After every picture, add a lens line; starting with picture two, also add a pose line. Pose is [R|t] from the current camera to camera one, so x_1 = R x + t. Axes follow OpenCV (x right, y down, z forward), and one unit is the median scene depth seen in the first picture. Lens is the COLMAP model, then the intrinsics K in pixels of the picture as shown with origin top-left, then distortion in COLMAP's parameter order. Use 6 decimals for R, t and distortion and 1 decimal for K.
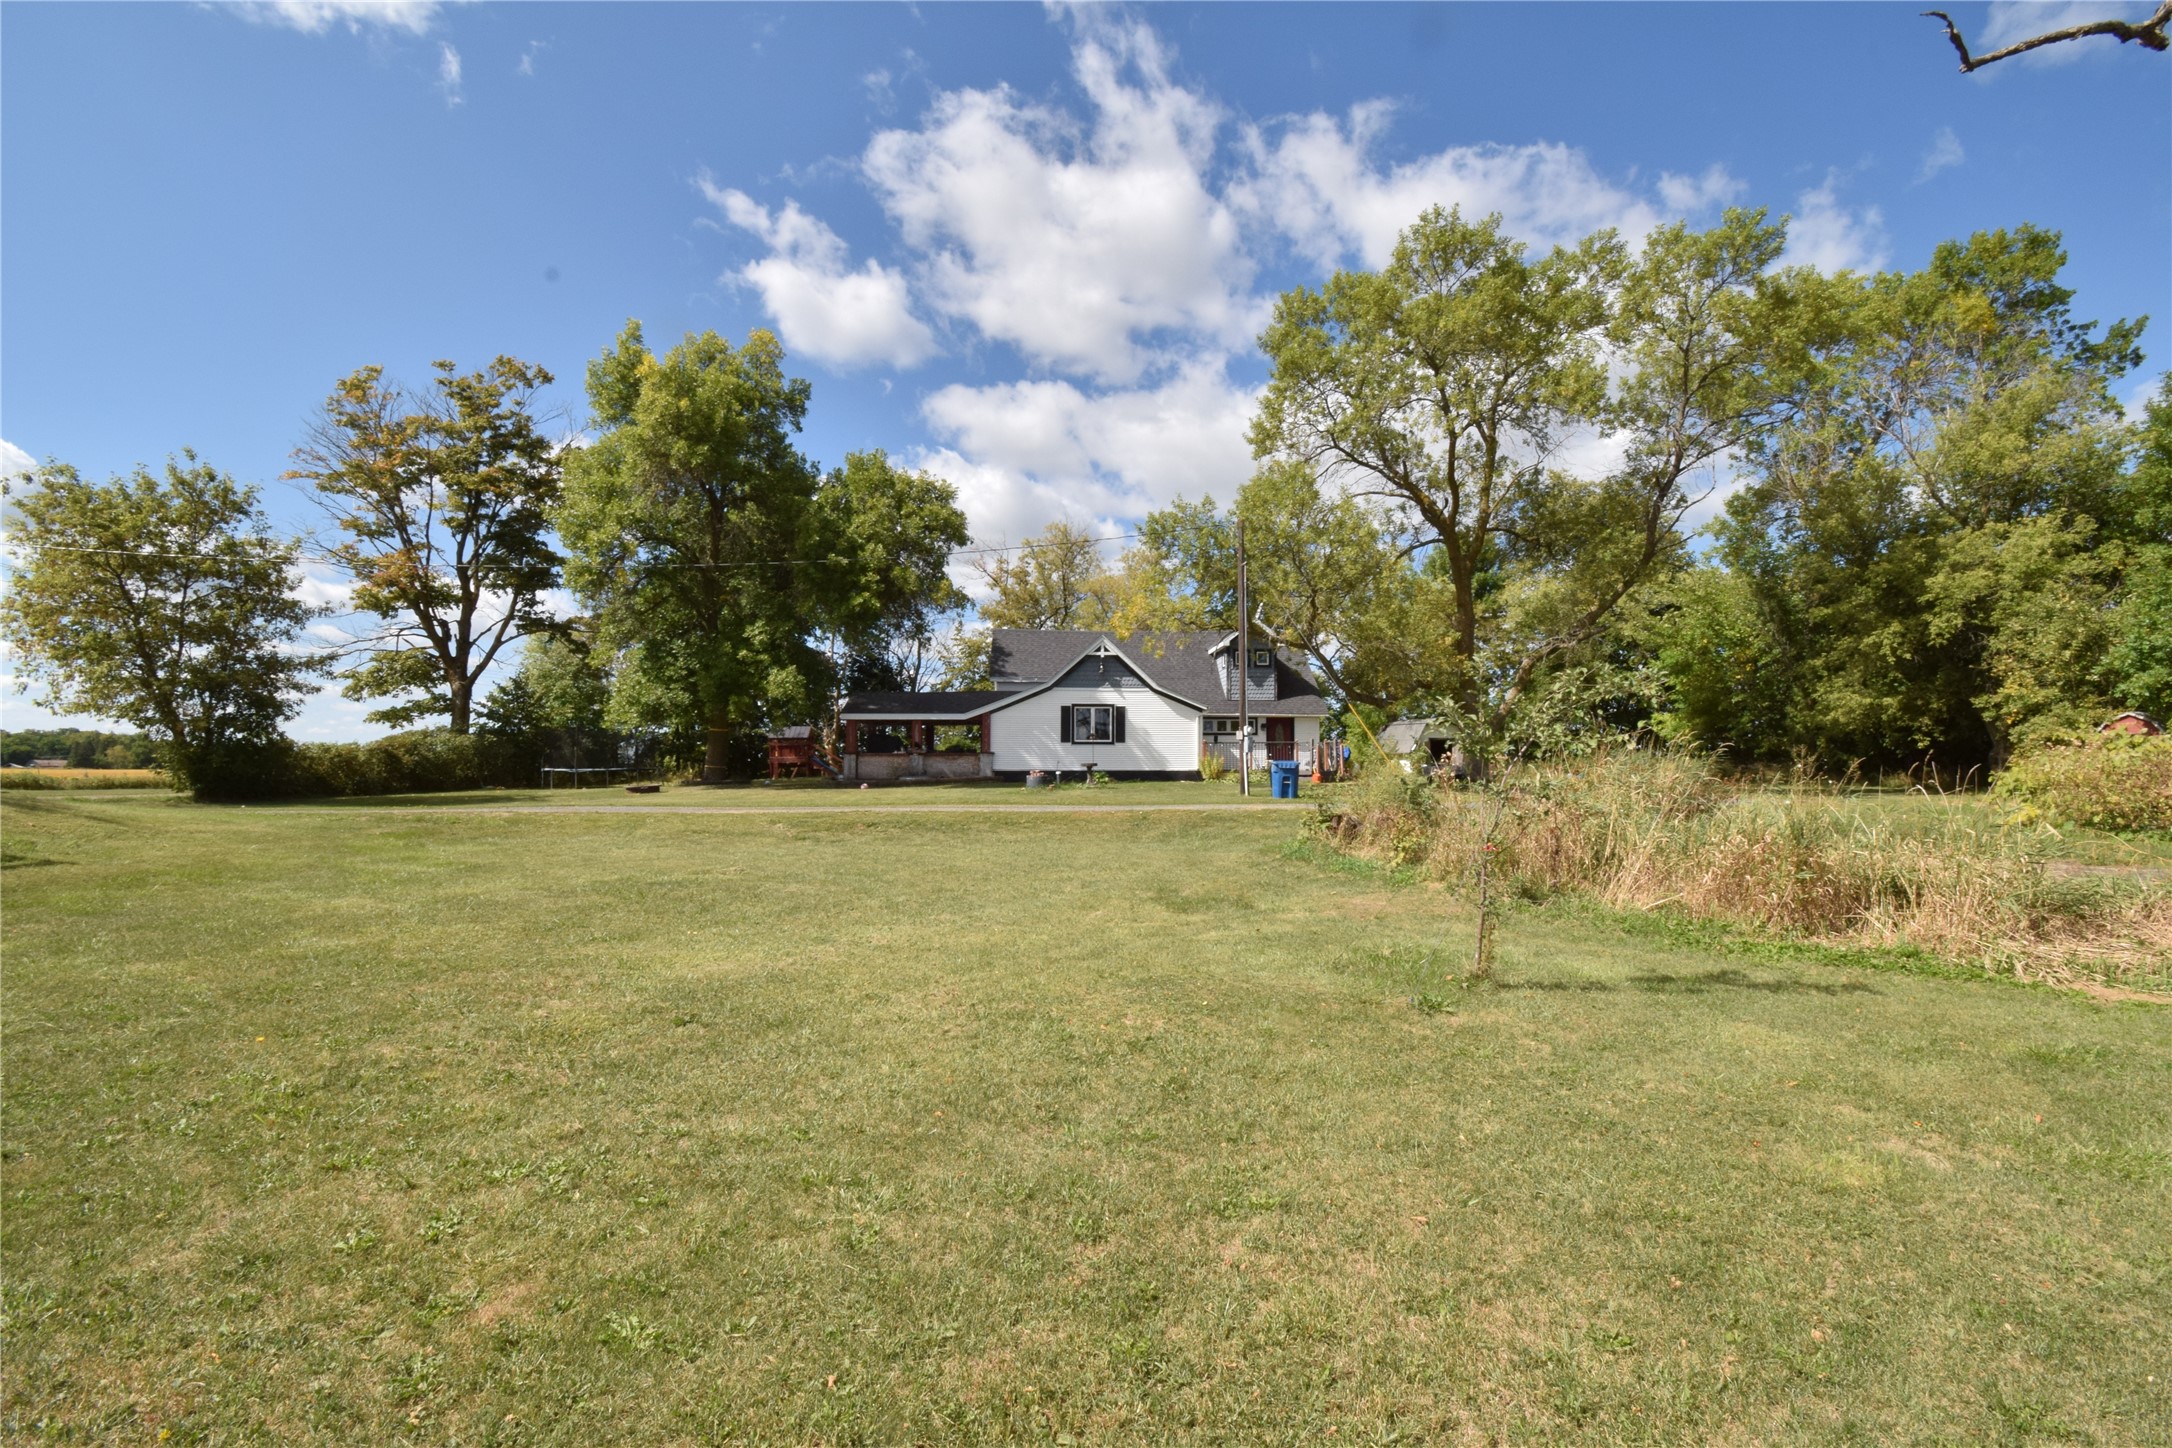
lens RADIAL K [[956.8, 0, 1064.9], [0, 956.8, 746.3], [0, 0, 1]] dist [-0.000589, -0.013286]
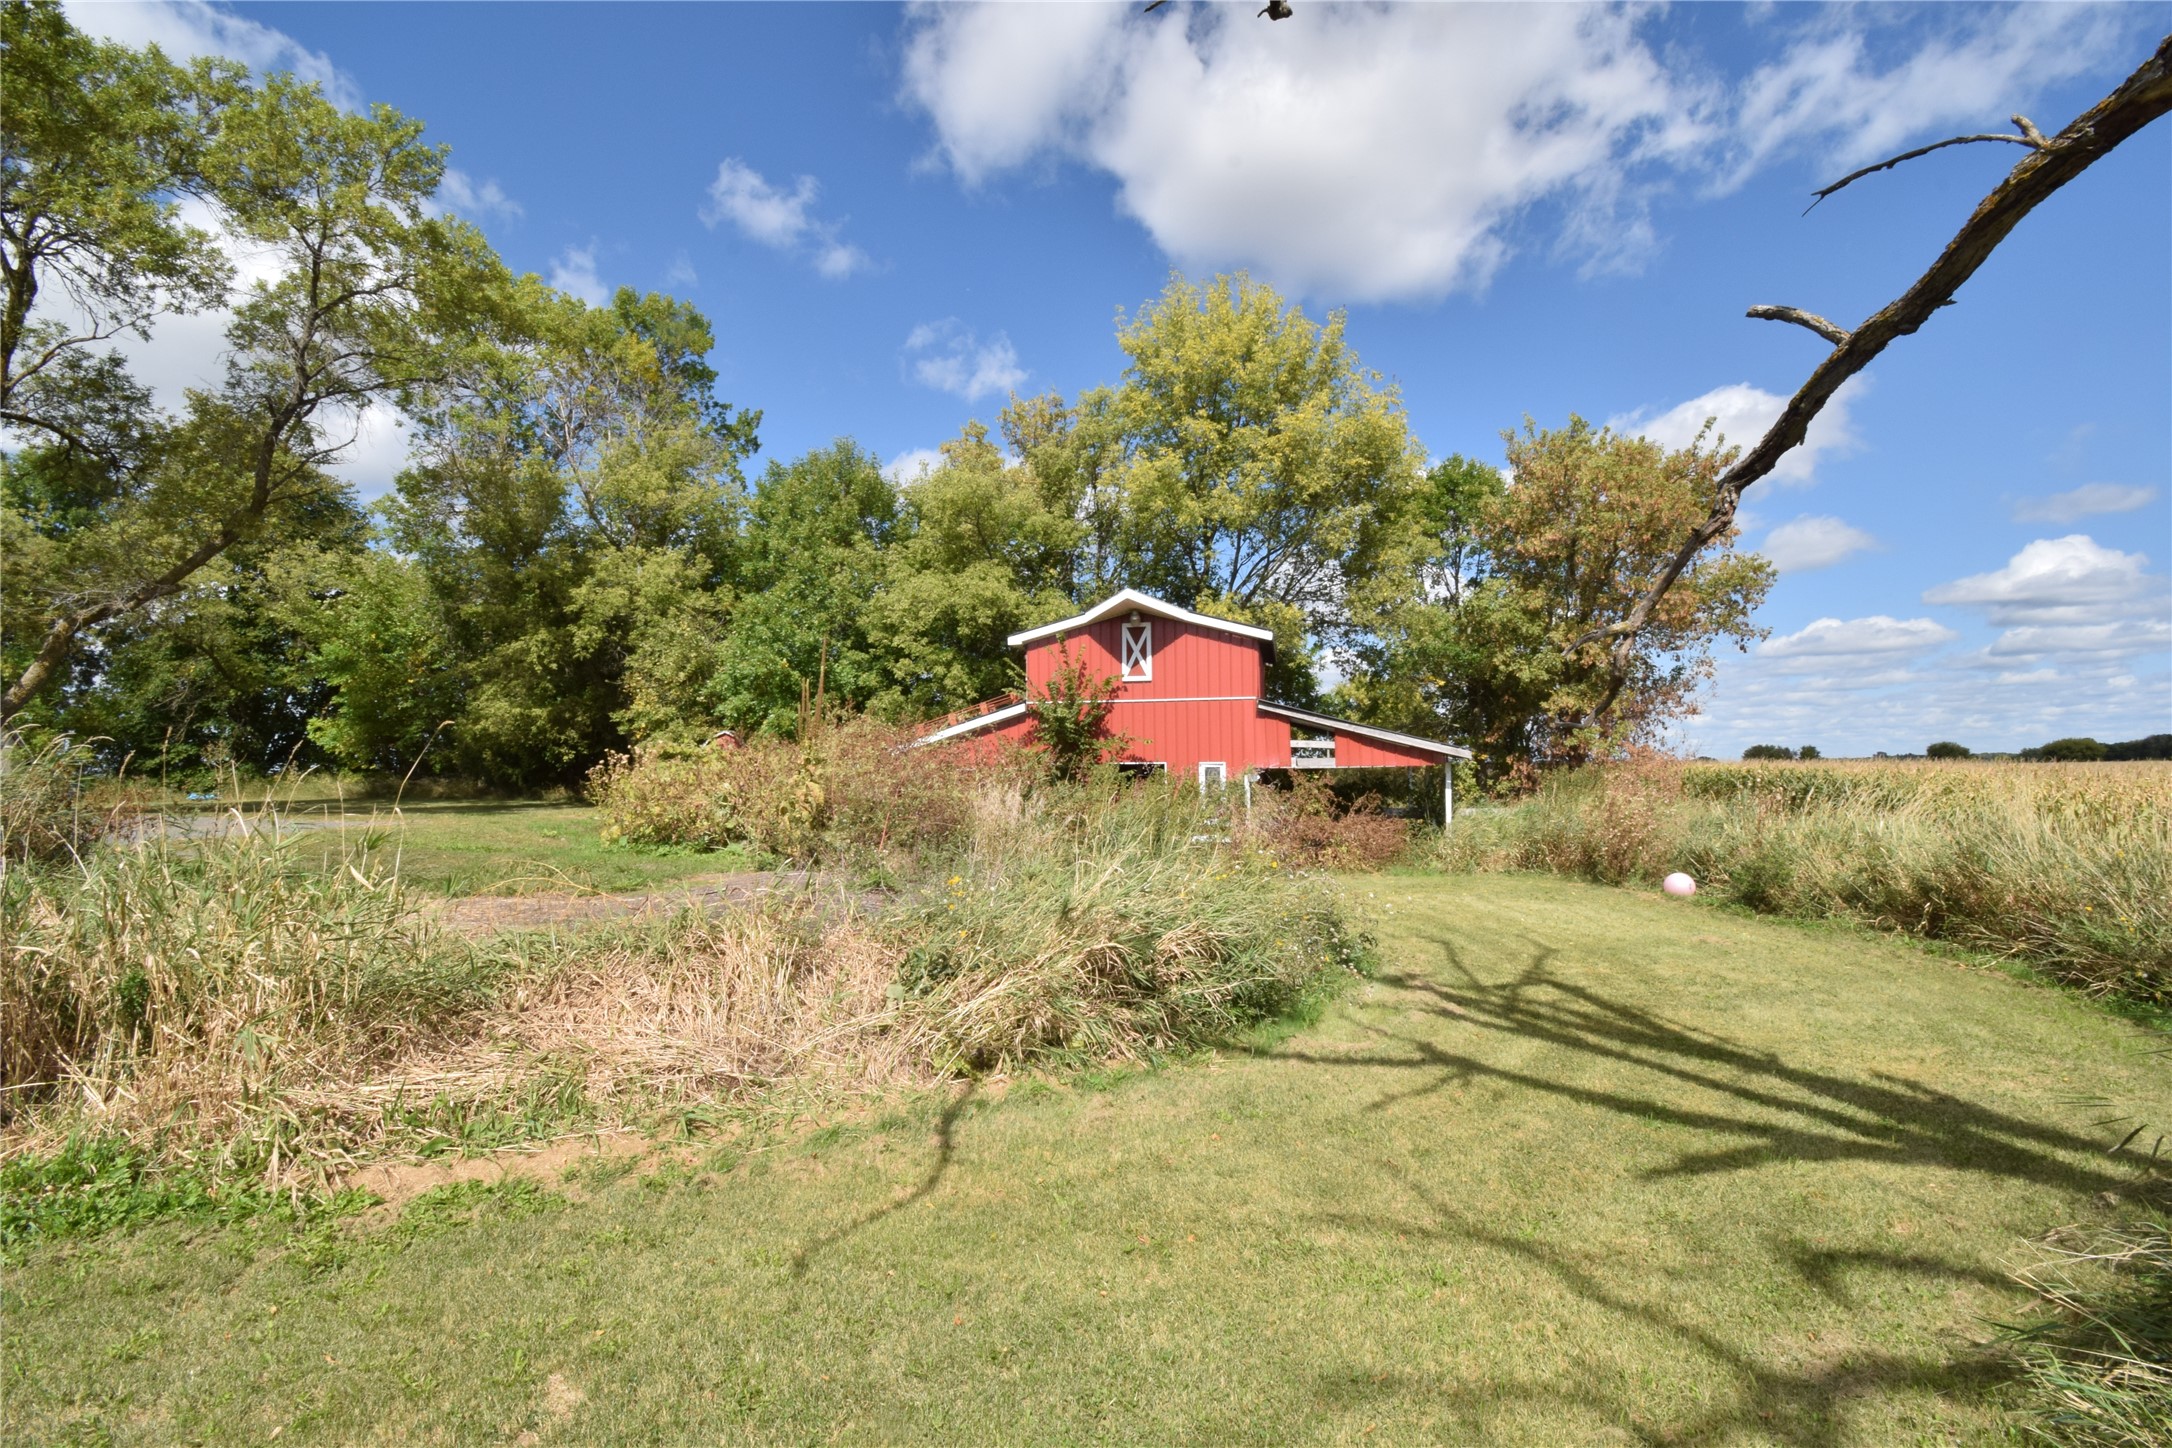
lens RADIAL K [[956.8, 0, 1095.9], [0, 956.8, 706.1], [0, 0, 1]] dist [-0.000589, -0.013286]
pose [[0.388745, 0.061326, 0.919302, 0.173555], [-0.003737, 0.997879, -0.064987, 0.005396], [-0.921338, 0.021828, 0.388150, 0.094237]]
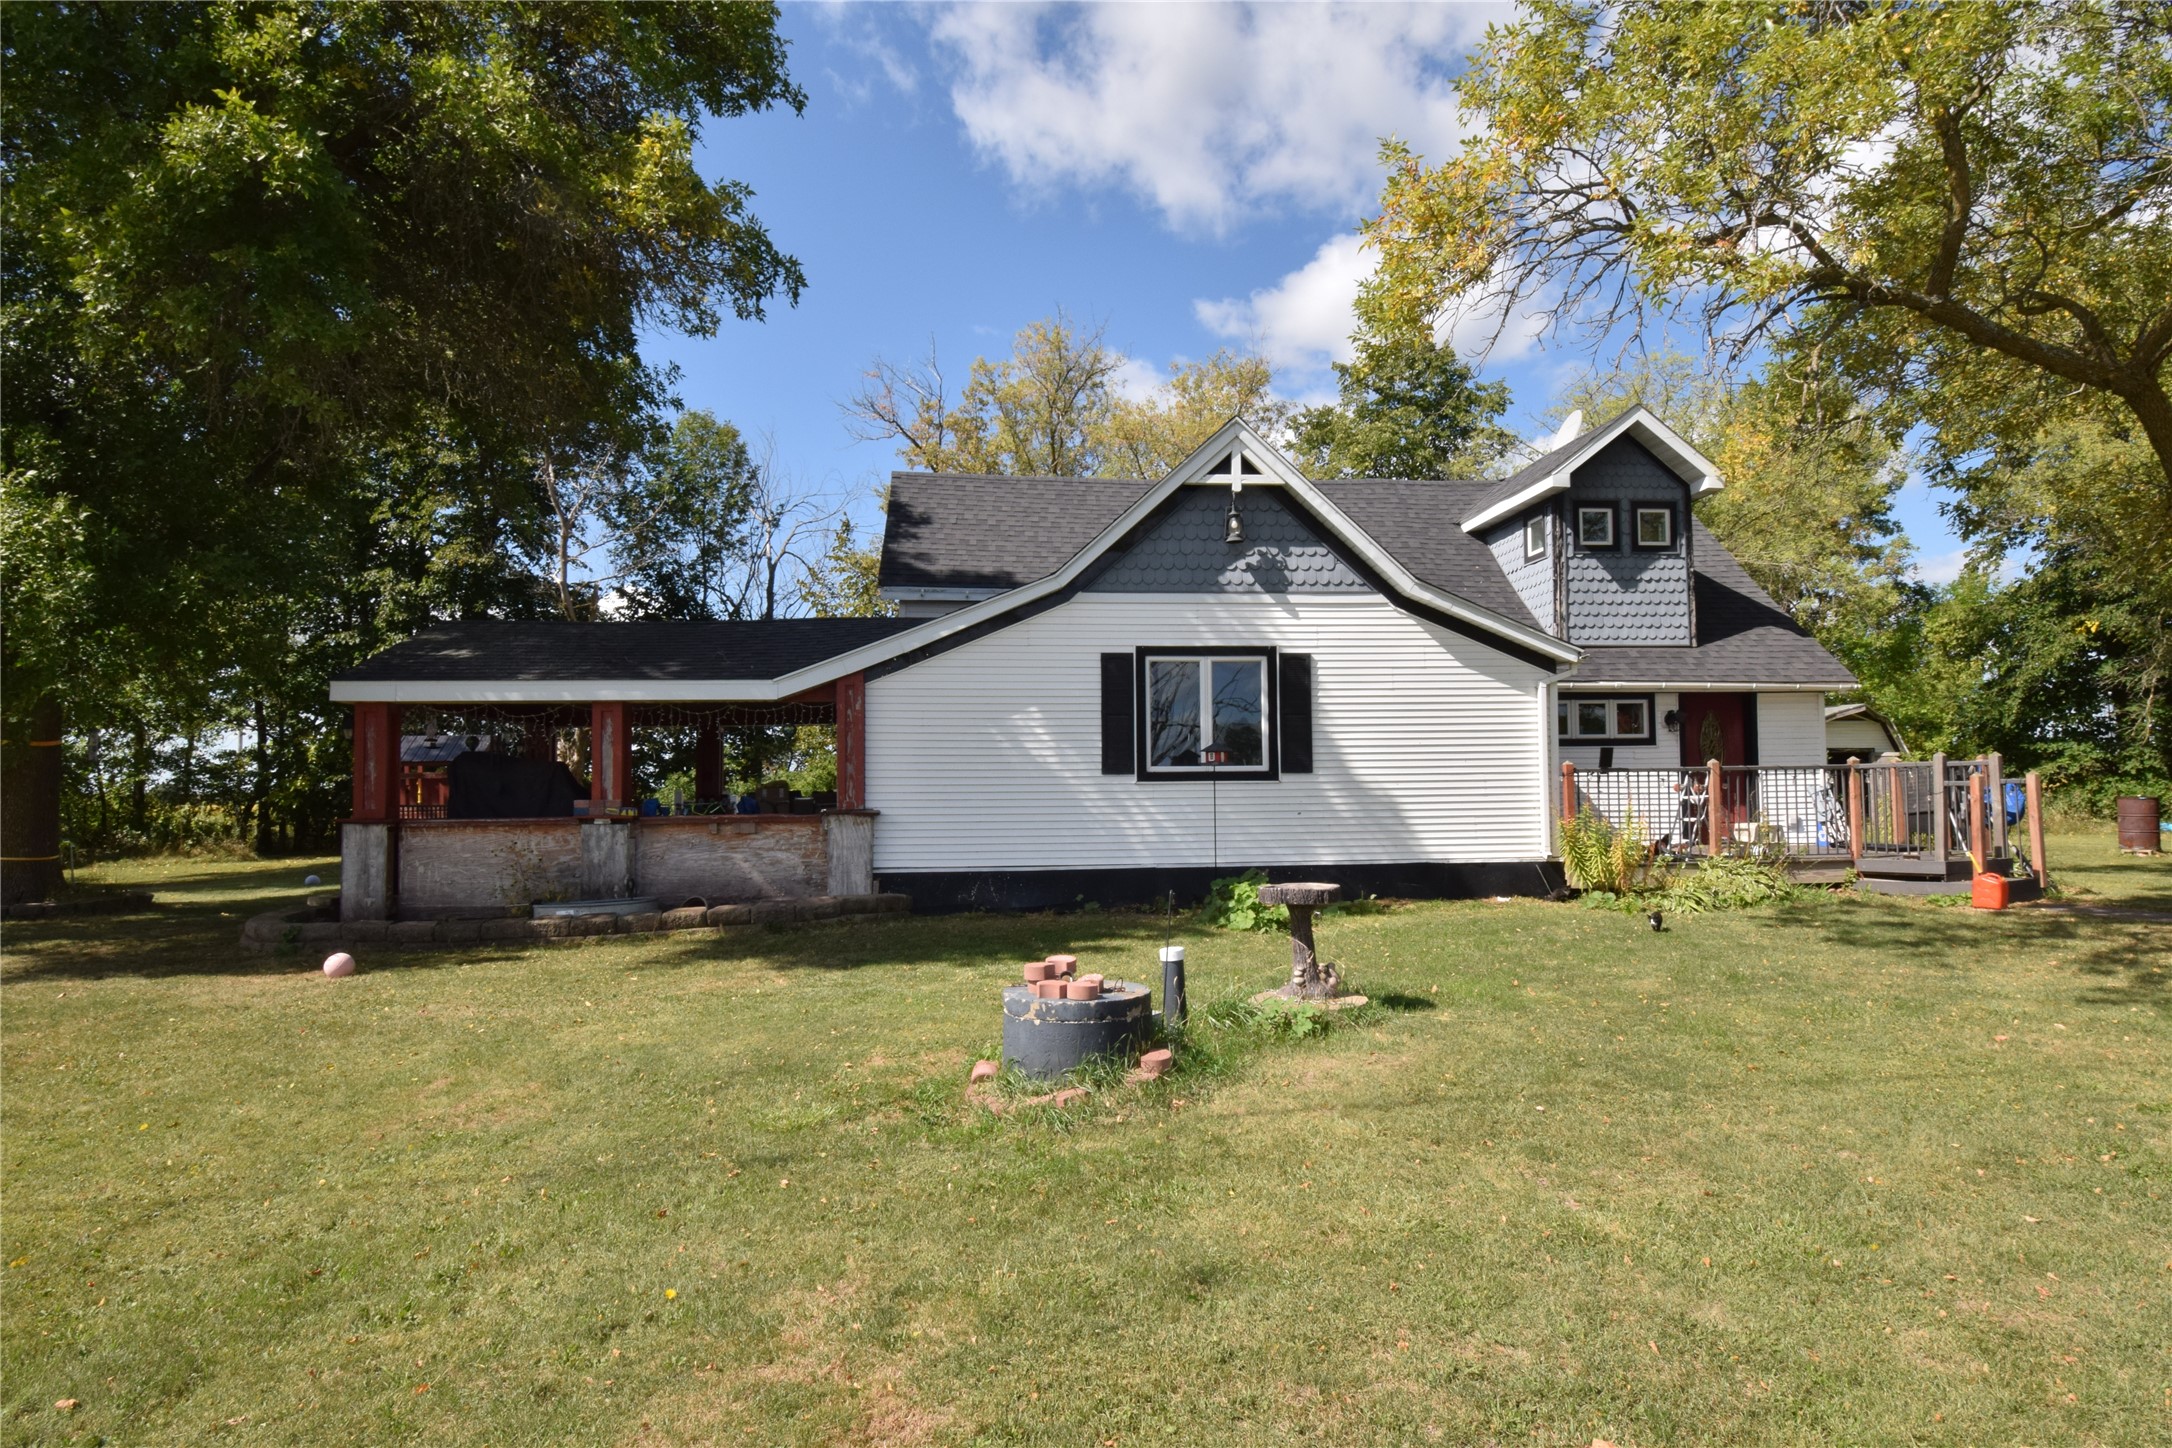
lens RADIAL K [[1184.5, 0, 1080.8], [0, 1184.5, 738.8], [0, 0, 1]] dist [-0.011680, -0.001218]
pose [[0.998977, -0.007952, 0.044515, -0.030840], [0.008676, 0.999833, -0.016108, -0.010229], [-0.044380, 0.016477, 0.998879, 0.700403]]
